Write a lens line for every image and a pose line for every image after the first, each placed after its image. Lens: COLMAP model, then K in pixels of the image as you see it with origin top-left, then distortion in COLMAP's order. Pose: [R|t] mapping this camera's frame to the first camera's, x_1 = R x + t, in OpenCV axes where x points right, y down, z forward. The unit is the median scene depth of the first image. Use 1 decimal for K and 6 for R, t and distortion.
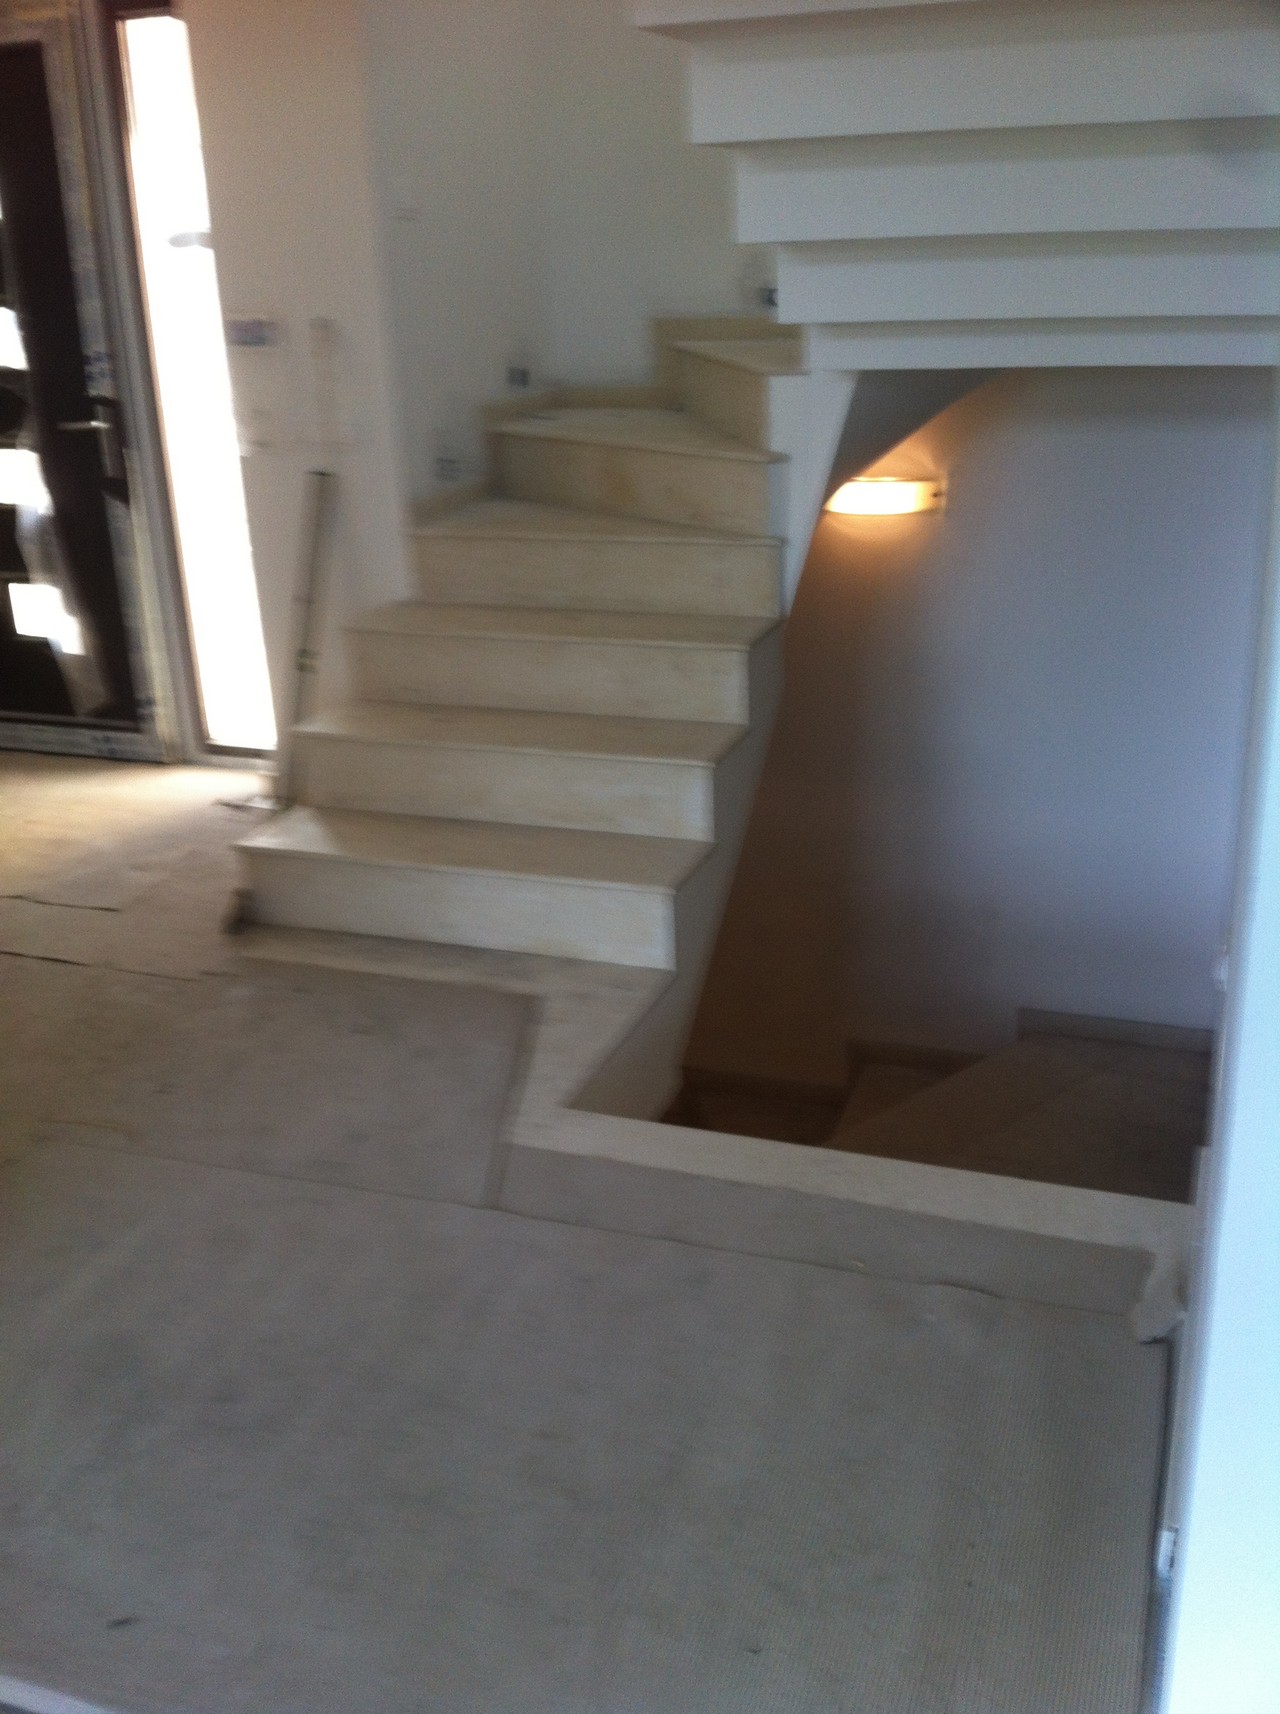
lens RADIAL K [[1692.2, 0, 651.0], [0, 1692.2, 851.3], [0, 0, 1]] dist [0.065973, 0.000000]
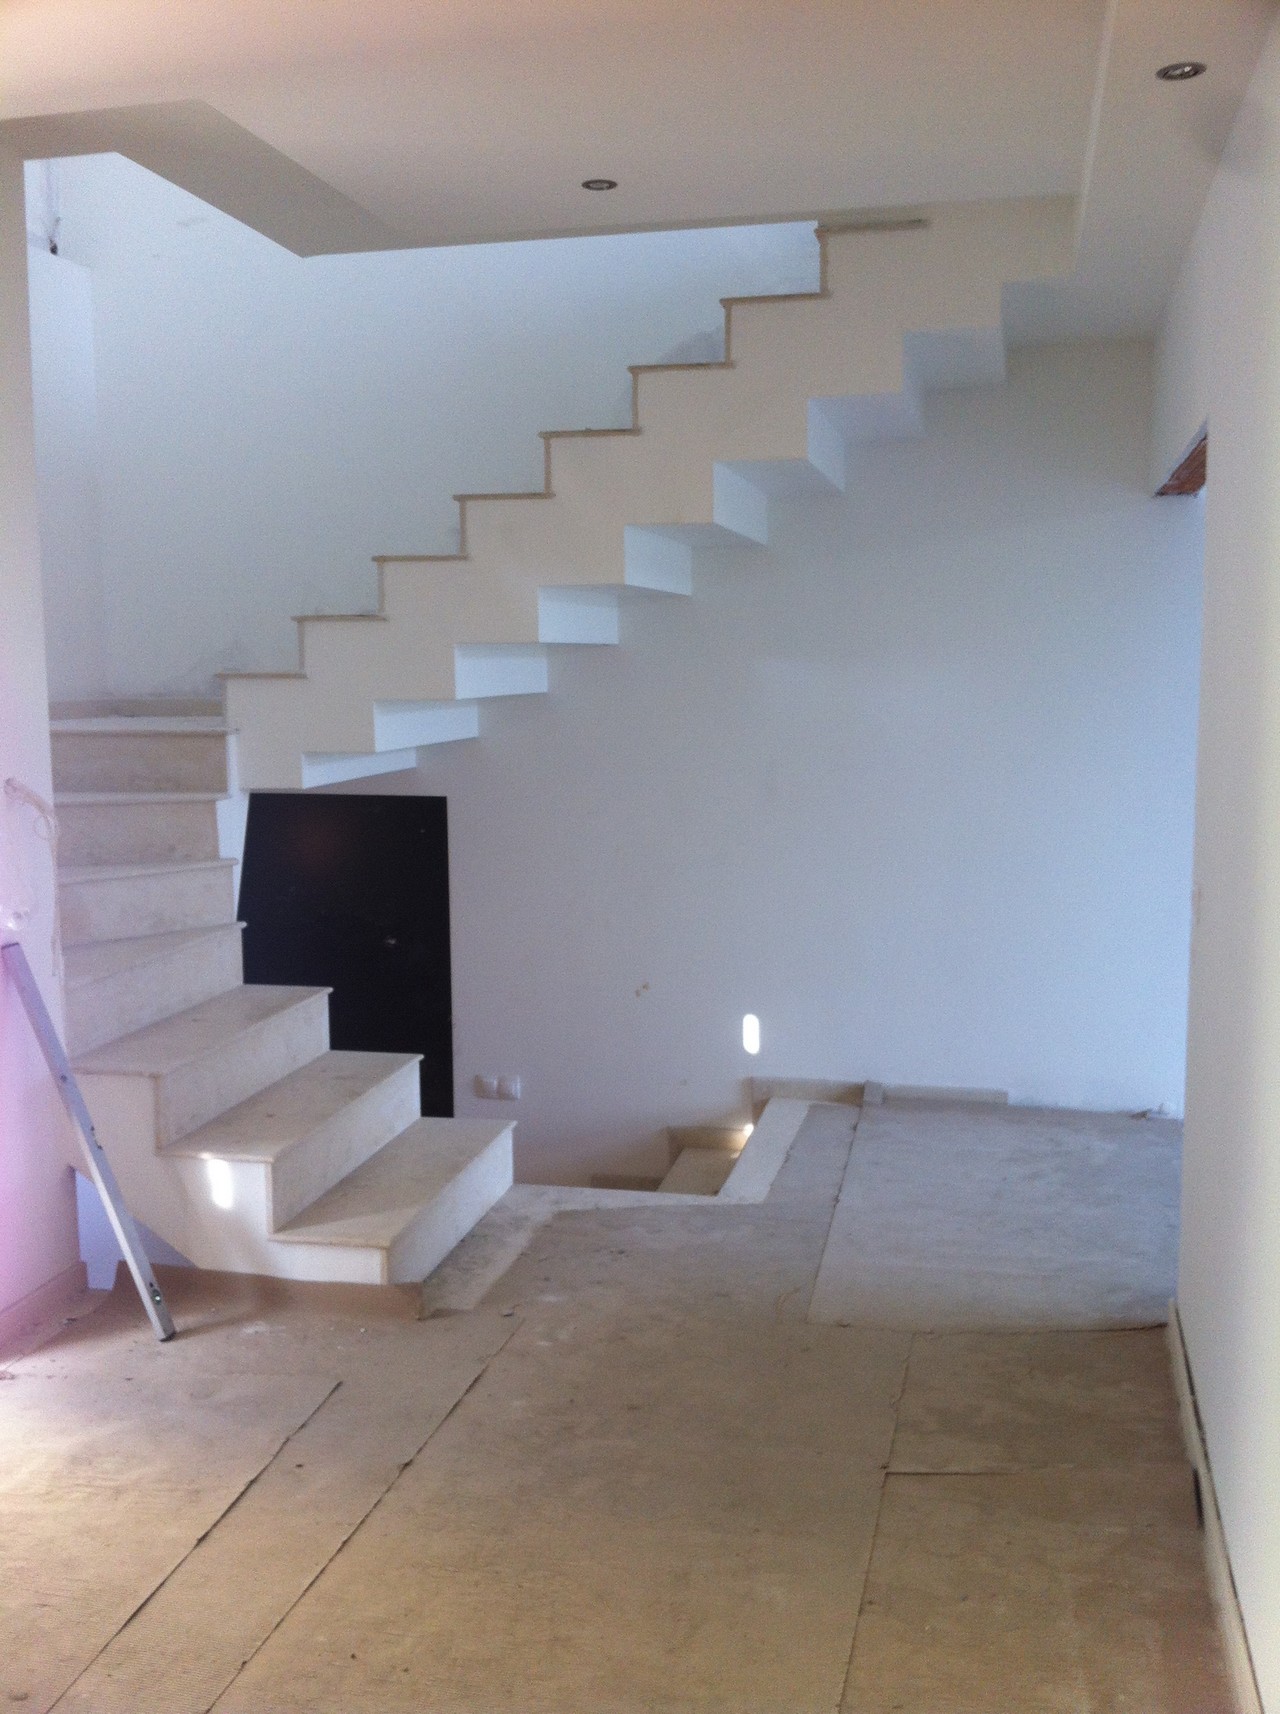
lens RADIAL K [[1692.2, 0, 644.6], [0, 1692.2, 862.7], [0, 0, 1]] dist [0.065973, 0.000000]
pose [[-0.131010, -0.074361, 0.988588, -1.352215], [0.371625, 0.920788, 0.118510, -0.296059], [-0.919093, 0.382910, -0.092998, 0.932535]]
